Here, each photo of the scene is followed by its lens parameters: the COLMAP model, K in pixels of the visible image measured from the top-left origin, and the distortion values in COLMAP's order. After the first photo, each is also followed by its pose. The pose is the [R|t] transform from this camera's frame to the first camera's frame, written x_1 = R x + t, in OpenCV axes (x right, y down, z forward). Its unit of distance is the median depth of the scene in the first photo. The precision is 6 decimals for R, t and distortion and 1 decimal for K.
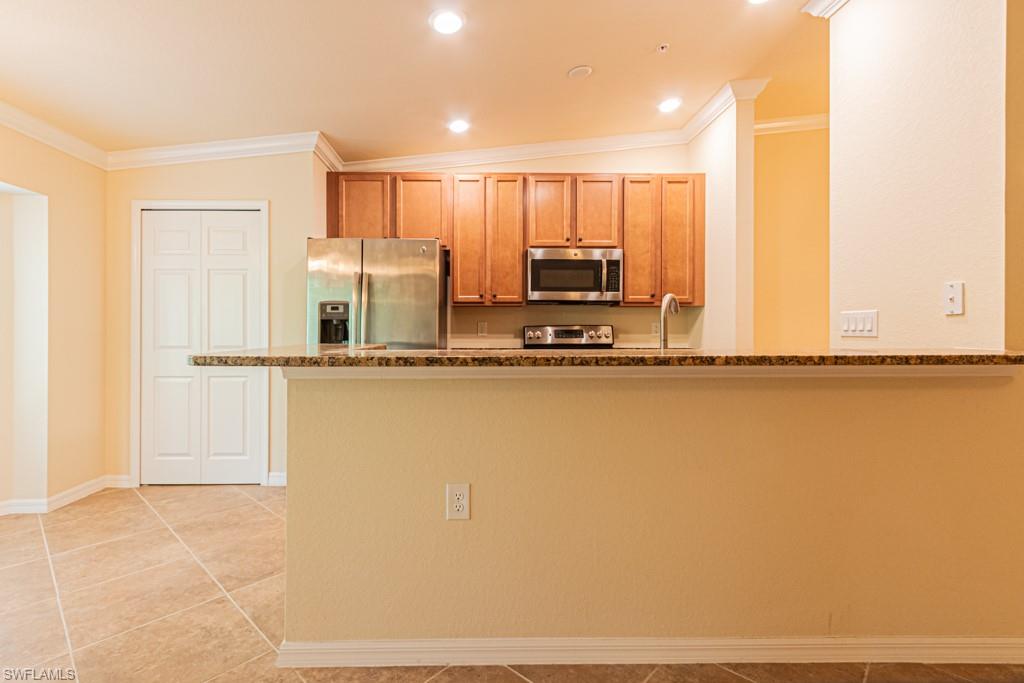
lens RADIAL K [[469.6, 0, 482.7], [0, 469.6, 330.9], [0, 0, 1]] dist [-0.002430, -0.000398]
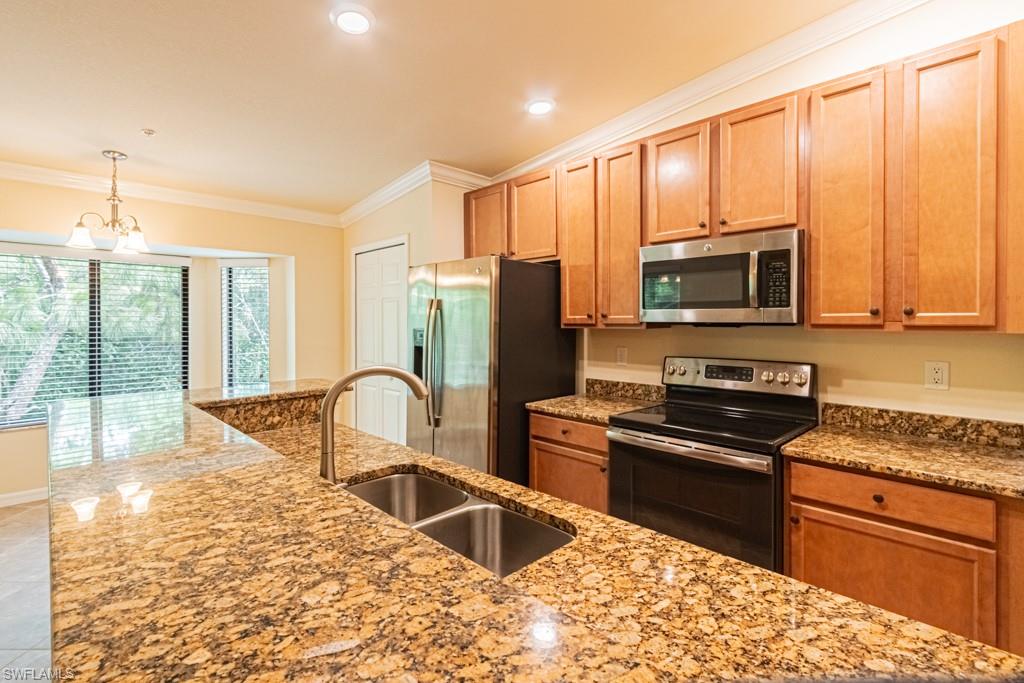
lens RADIAL K [[473.2, 0, 501.2], [0, 473.2, 324.4], [0, 0, 1]] dist [0.001845, 0.000208]
pose [[0.681674, 0.003392, -0.731648, 0.461176], [0.001242, 0.999982, 0.005793, -0.065635], [0.731655, -0.004858, 0.681658, 0.369103]]
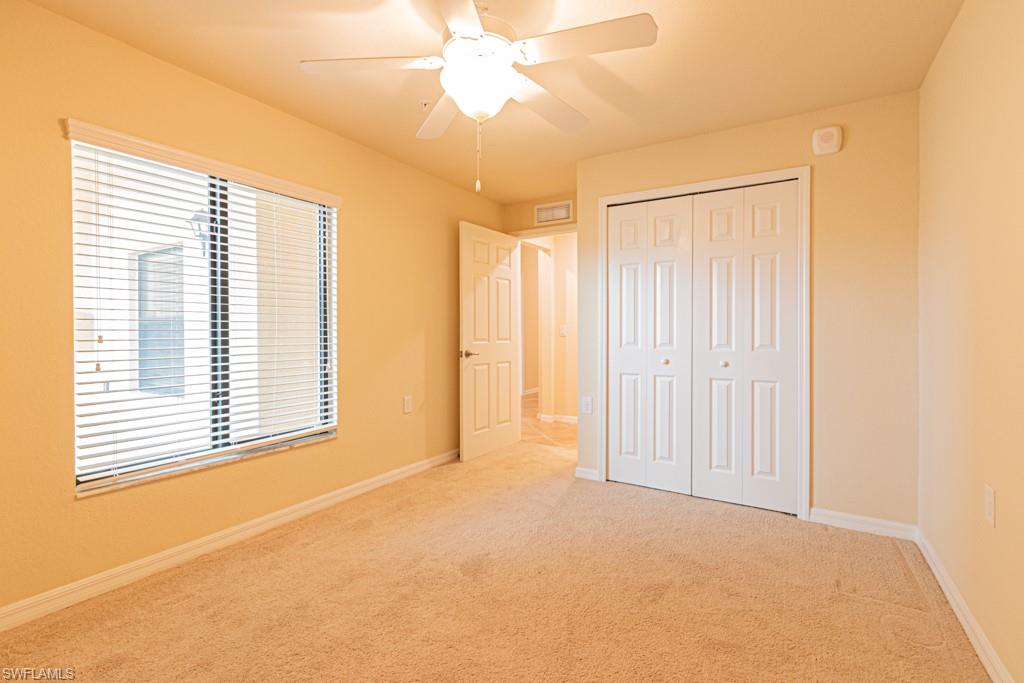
lens RADIAL K [[473.2, 0, 501.2], [0, 473.2, 324.4], [0, 0, 1]] dist [0.001845, 0.000208]
pose [[0.837455, 0.000391, -0.546506, -0.326927], [-0.000859, 0.999999, -0.000601, -0.003052], [0.546506, 0.000973, 0.837455, 0.023495]]
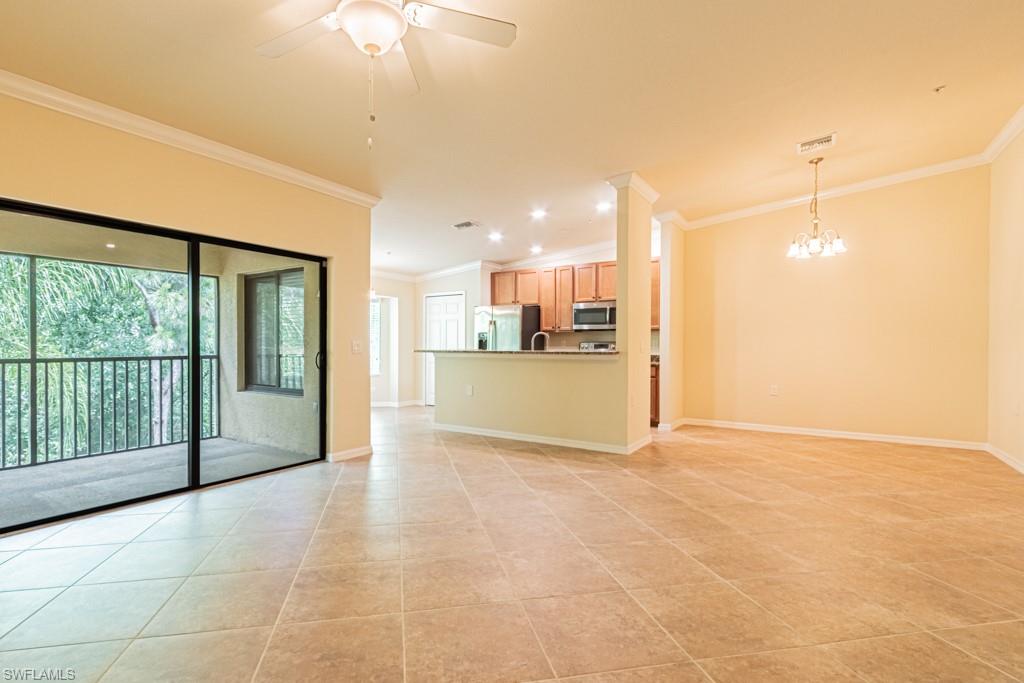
lens RADIAL K [[477.5, 0, 489.6], [0, 477.5, 346.0], [0, 0, 1]] dist [0.000846, -0.000199]
pose [[0.818164, 0.002852, -0.574978, 0.959971], [-0.001630, 0.999995, 0.002641, 0.000017], [0.574983, -0.001223, 0.818165, -0.849691]]
